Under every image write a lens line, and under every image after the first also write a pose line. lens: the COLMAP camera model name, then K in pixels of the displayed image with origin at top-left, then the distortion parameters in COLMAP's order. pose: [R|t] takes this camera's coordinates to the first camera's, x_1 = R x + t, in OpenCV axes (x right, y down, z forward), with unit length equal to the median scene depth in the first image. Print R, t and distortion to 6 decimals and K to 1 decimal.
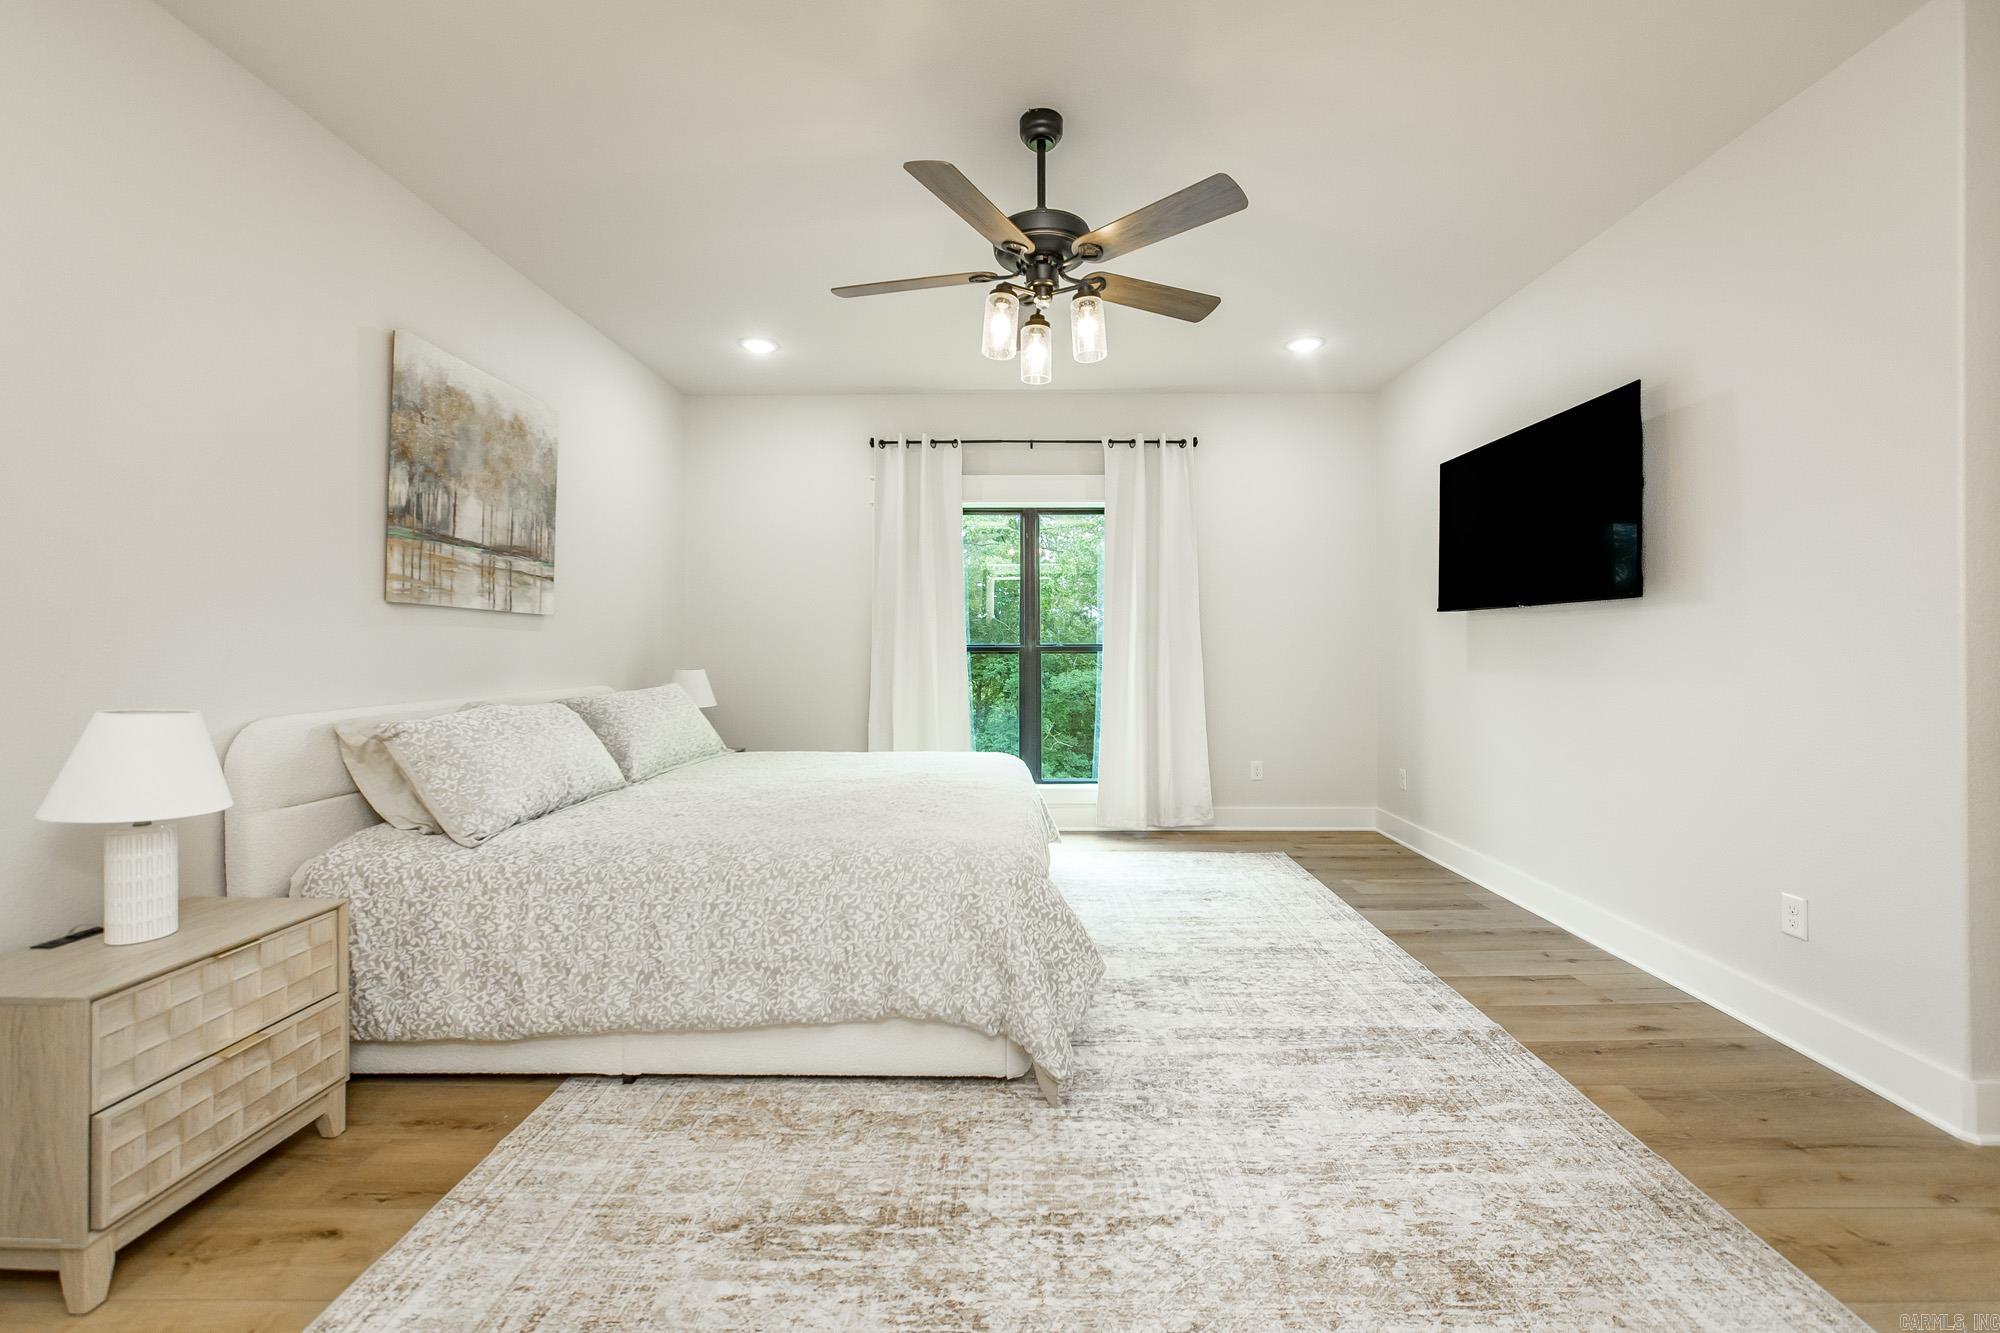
lens RADIAL K [[789.9, 0, 1018.0], [0, 789.9, 652.0], [0, 0, 1]] dist [0.003475, 0.001762]
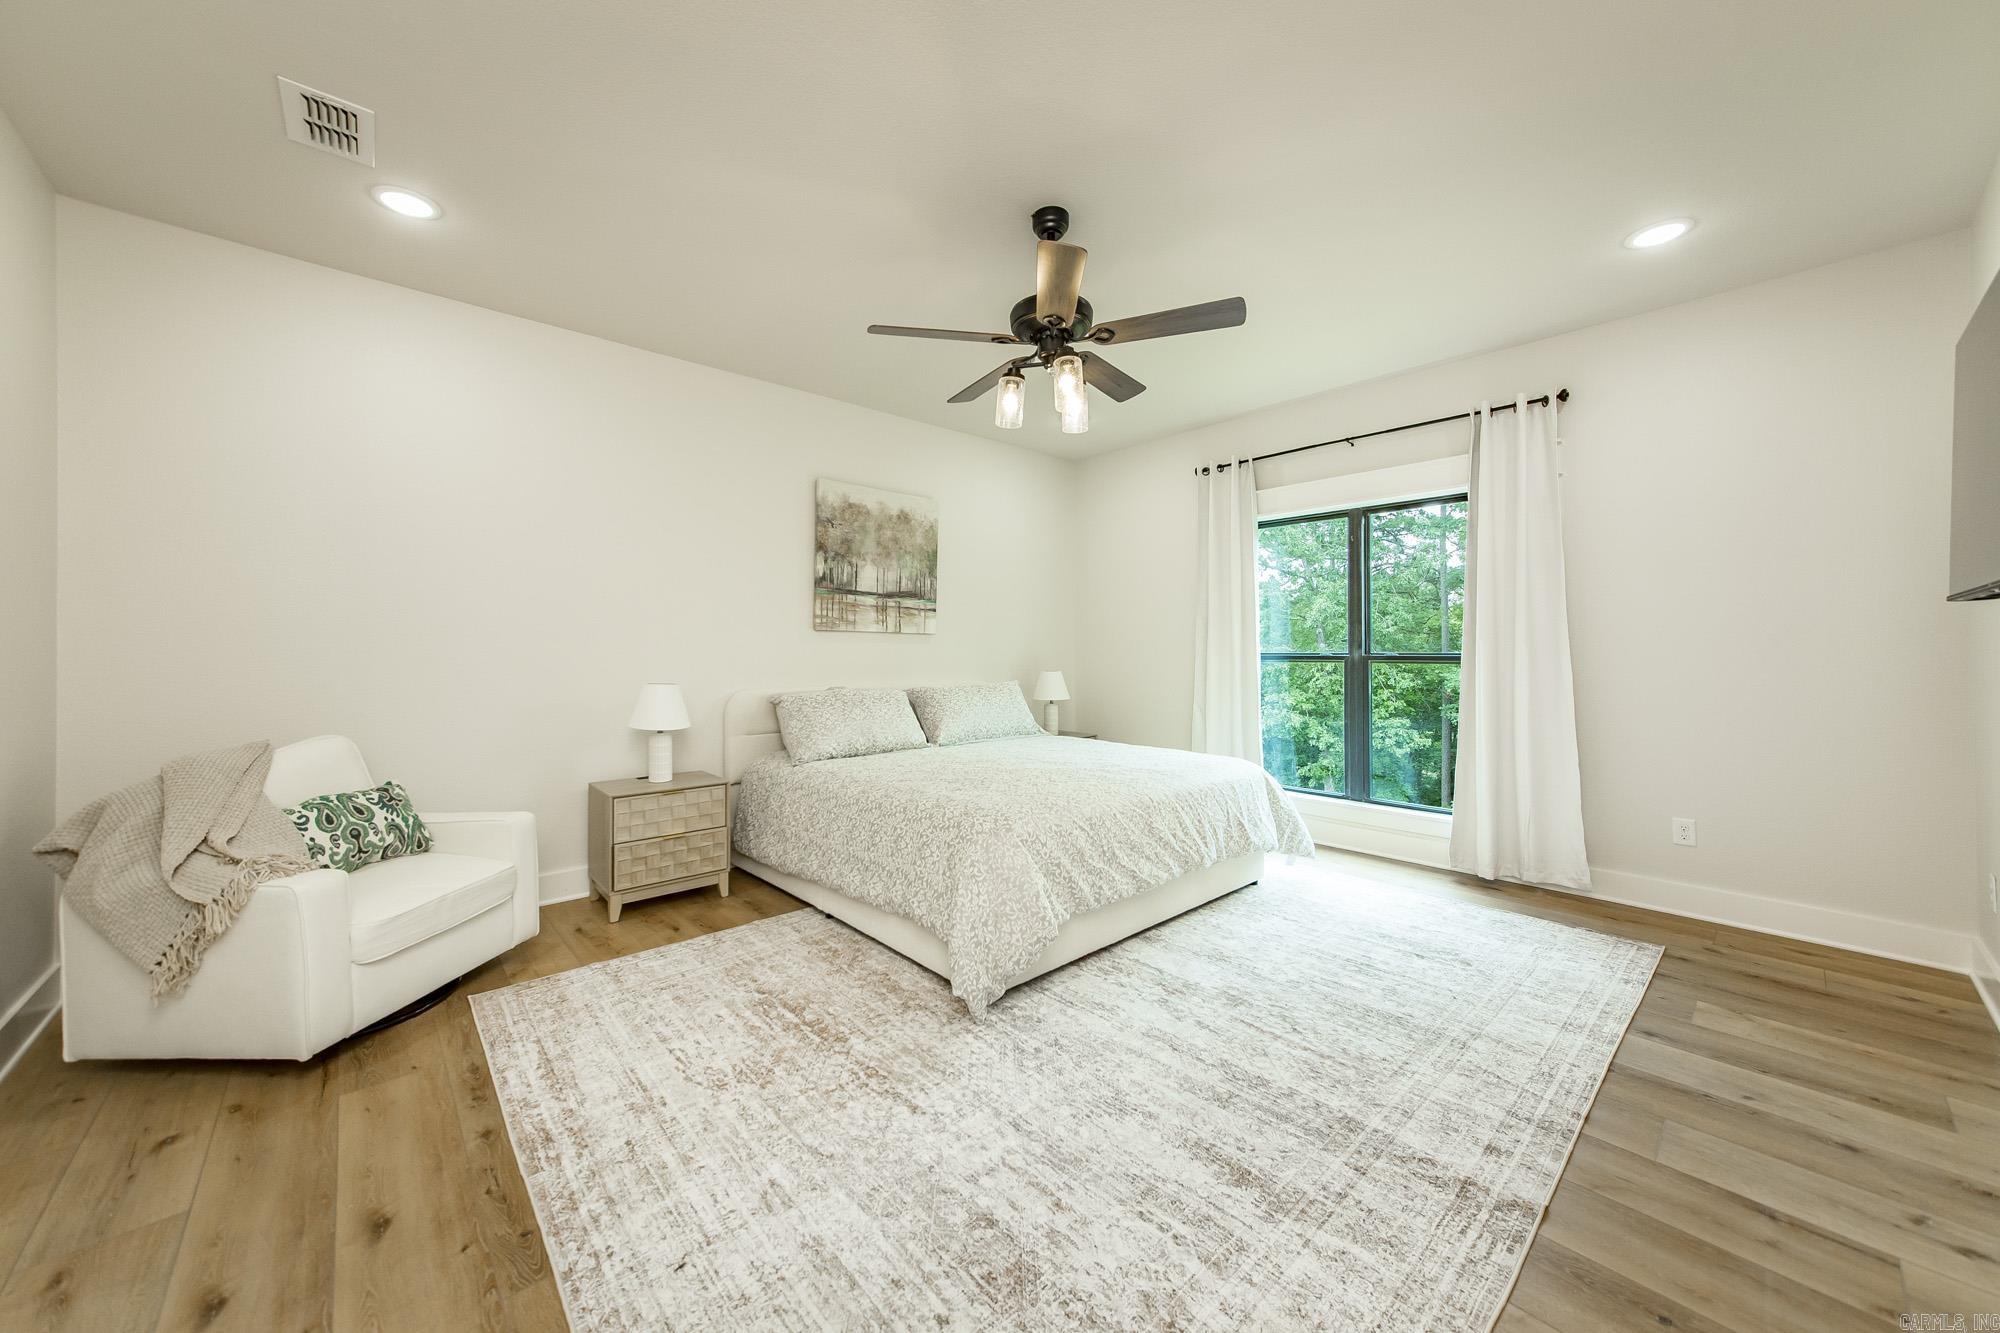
lens RADIAL K [[718.4, 0, 988.3], [0, 718.4, 649.5], [0, 0, 1]] dist [-0.003340, 0.003081]
pose [[0.667376, 0.000127, -0.744721, 0.646032], [-0.007159, 0.999955, -0.006245, -0.009433], [0.744687, 0.009499, 0.667346, 0.178109]]
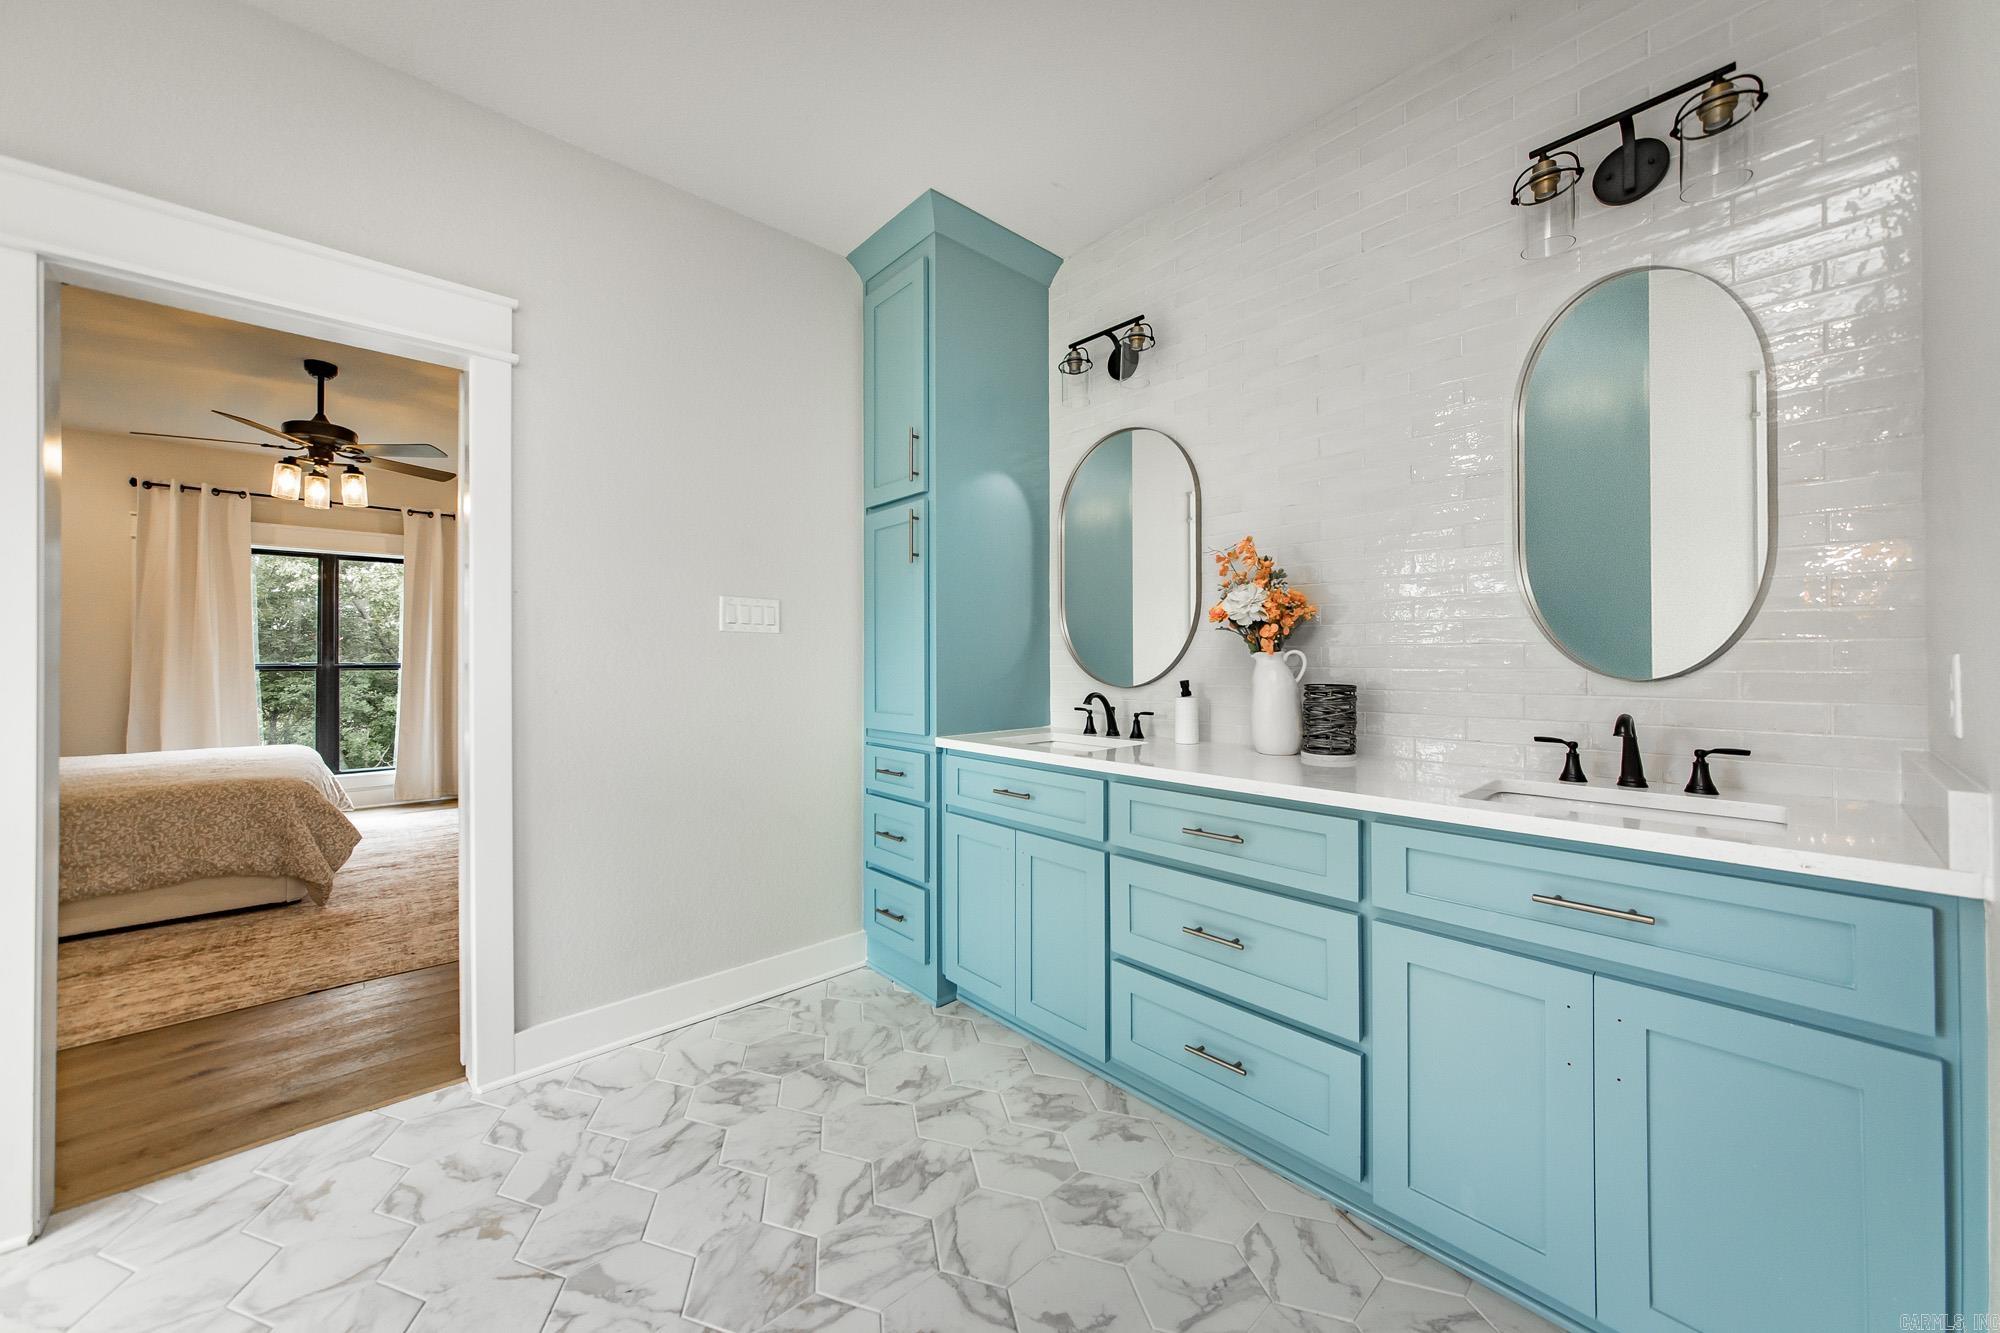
lens RADIAL K [[718.4, 0, 987.5], [0, 718.4, 653.5], [0, 0, 1]] dist [-0.003340, 0.003081]
pose [[0.743586, 0.004300, 0.668627, 0.057490], [0.009318, 0.999816, -0.016792, 0.007322], [-0.668576, 0.018717, 0.743408, -0.981233]]
